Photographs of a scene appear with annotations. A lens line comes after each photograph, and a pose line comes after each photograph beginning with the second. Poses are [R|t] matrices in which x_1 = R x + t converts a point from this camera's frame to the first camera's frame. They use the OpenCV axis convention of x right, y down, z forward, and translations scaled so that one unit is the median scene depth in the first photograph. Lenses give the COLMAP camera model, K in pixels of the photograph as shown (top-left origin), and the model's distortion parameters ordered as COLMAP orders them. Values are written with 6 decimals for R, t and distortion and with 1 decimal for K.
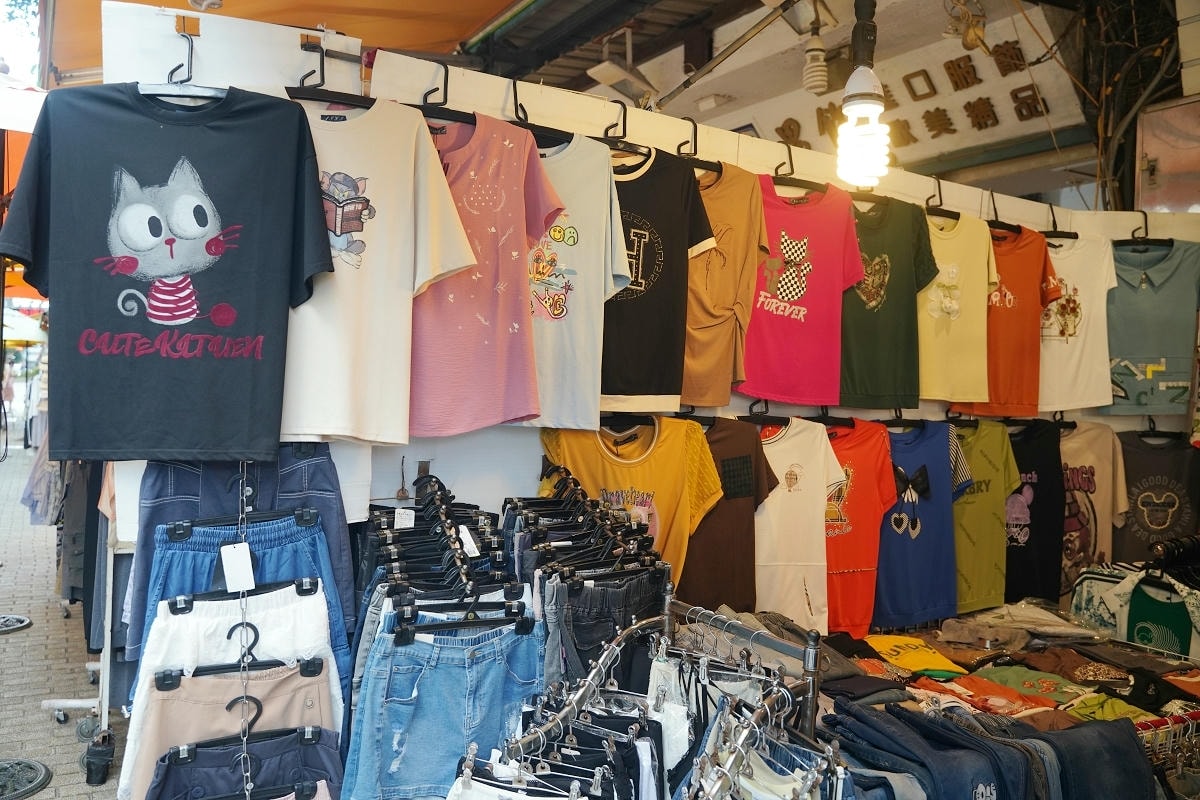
lens RADIAL K [[974.9, 0, 592.8], [0, 974.9, 407.0], [0, 0, 1]] dist [-0.100477, 0.076757]
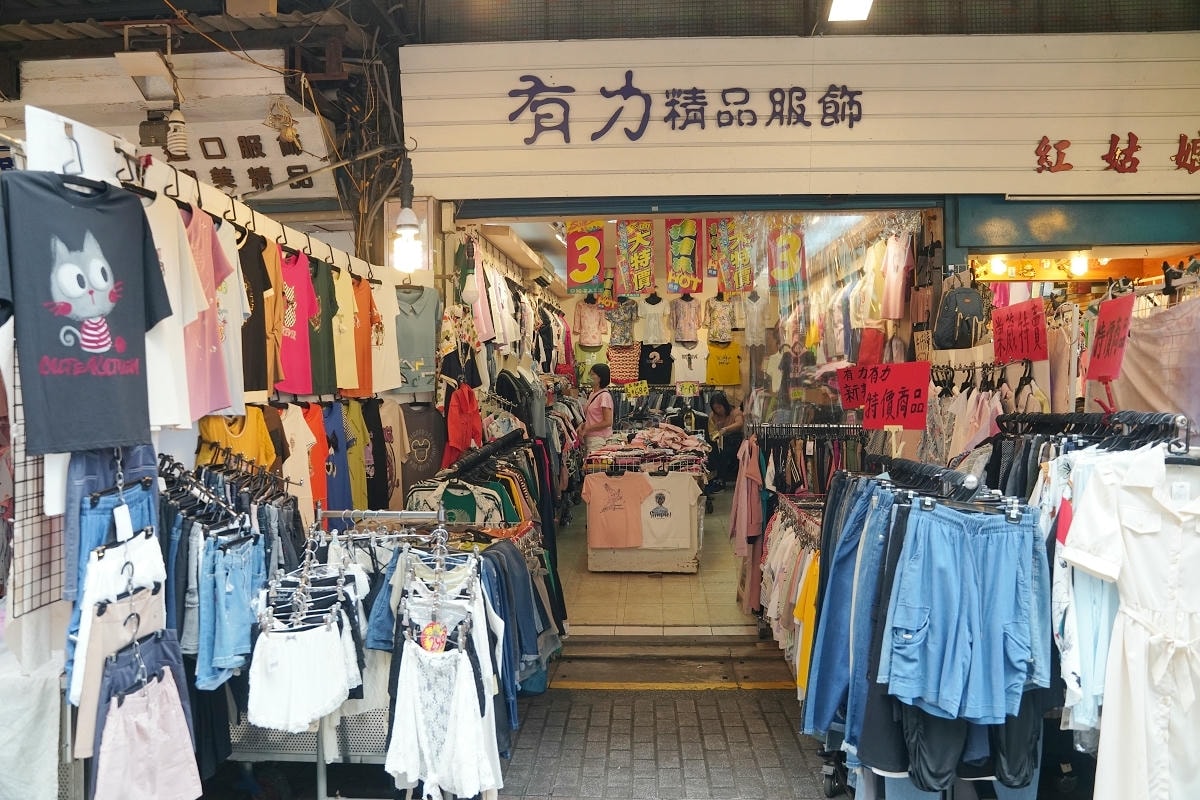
lens RADIAL K [[974.9, 0, 592.8], [0, 974.9, 407.0], [0, 0, 1]] dist [-0.100477, 0.076757]
pose [[0.566418, -0.056655, 0.822168, -0.757452], [0.050066, 0.998157, 0.034290, -0.010949], [-0.822596, 0.021741, 0.568211, -0.248715]]
